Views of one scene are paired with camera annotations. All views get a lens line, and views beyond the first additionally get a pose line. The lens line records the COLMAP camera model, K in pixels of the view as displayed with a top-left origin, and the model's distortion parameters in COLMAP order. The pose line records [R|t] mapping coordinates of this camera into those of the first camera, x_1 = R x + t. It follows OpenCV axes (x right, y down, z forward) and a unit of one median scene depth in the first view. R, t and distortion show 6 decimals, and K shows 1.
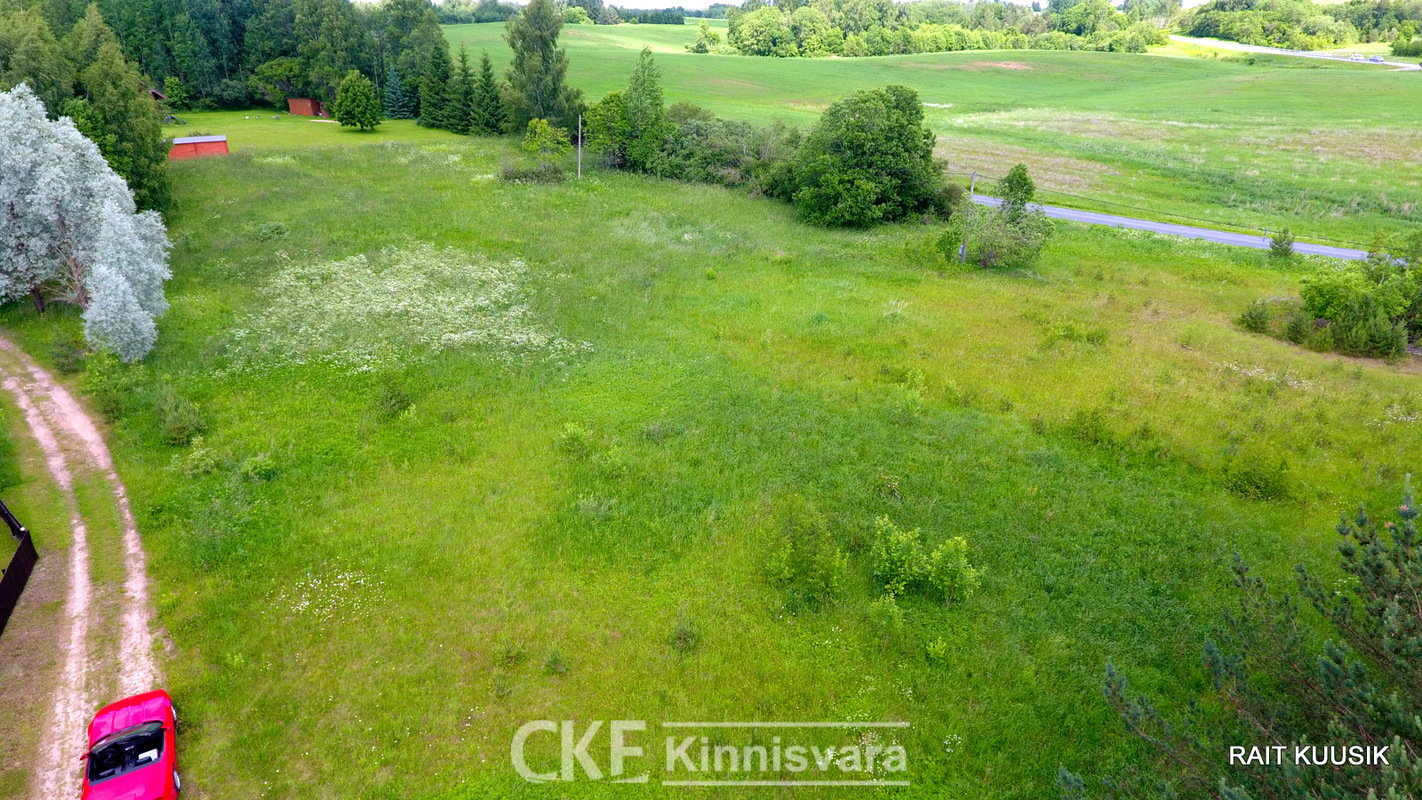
lens RADIAL K [[841.0, 0, 724.0], [0, 841.0, 390.6], [0, 0, 1]] dist [-0.000765, 0.001898]
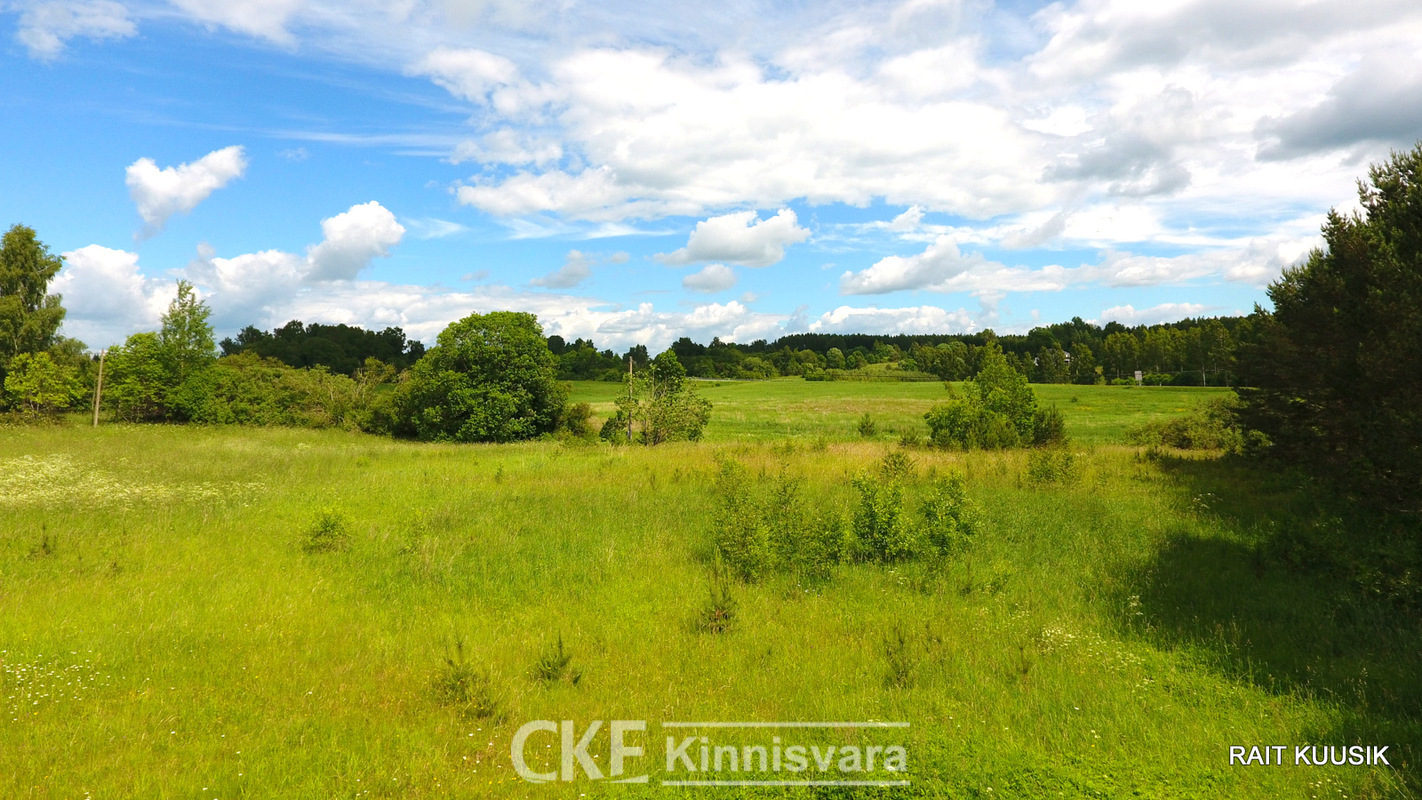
lens RADIAL K [[841.0, 0, 723.1], [0, 841.0, 395.9], [0, 0, 1]] dist [-0.000765, 0.001898]
pose [[0.840999, -0.004659, 0.541016, -0.106944], [0.217854, 0.918231, -0.330742, 0.096829], [-0.495237, 0.396017, 0.773247, 0.122934]]
